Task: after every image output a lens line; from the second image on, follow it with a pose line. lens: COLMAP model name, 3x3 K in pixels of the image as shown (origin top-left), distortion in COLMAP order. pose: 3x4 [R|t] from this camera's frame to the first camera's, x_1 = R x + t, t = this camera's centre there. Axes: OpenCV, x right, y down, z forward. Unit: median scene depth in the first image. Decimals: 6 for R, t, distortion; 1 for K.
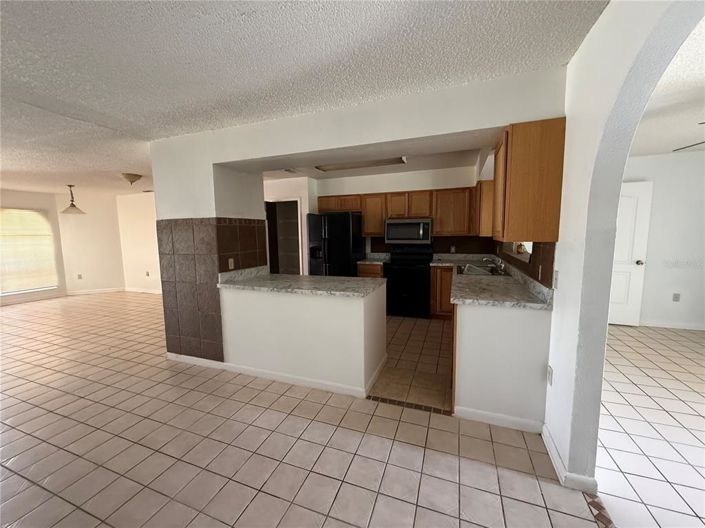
lens RADIAL K [[284.9, 0, 351.3], [0, 284.9, 262.2], [0, 0, 1]] dist [-0.002612, -0.000283]
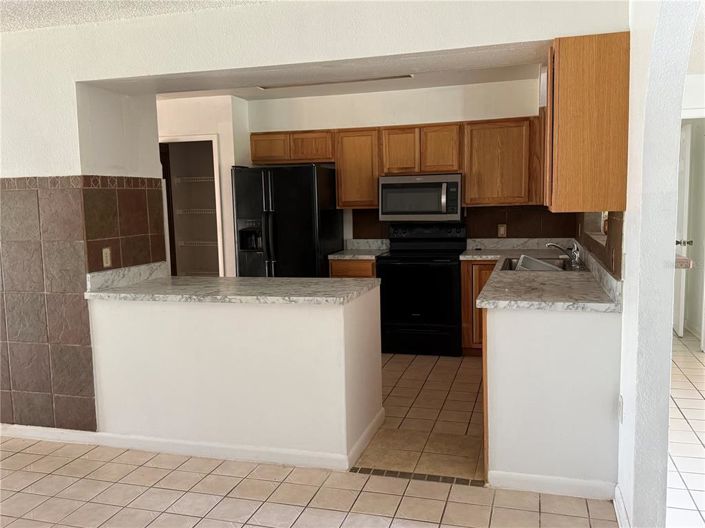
lens RADIAL K [[614.3, 0, 352.3], [0, 614.3, 266.0], [0, 0, 1]] dist [0.055373, -0.013641]
pose [[0.997591, -0.014995, 0.067733, -0.020474], [0.014985, 0.999888, 0.000663, 0.029588], [-0.067735, 0.000354, 0.997703, -0.266105]]
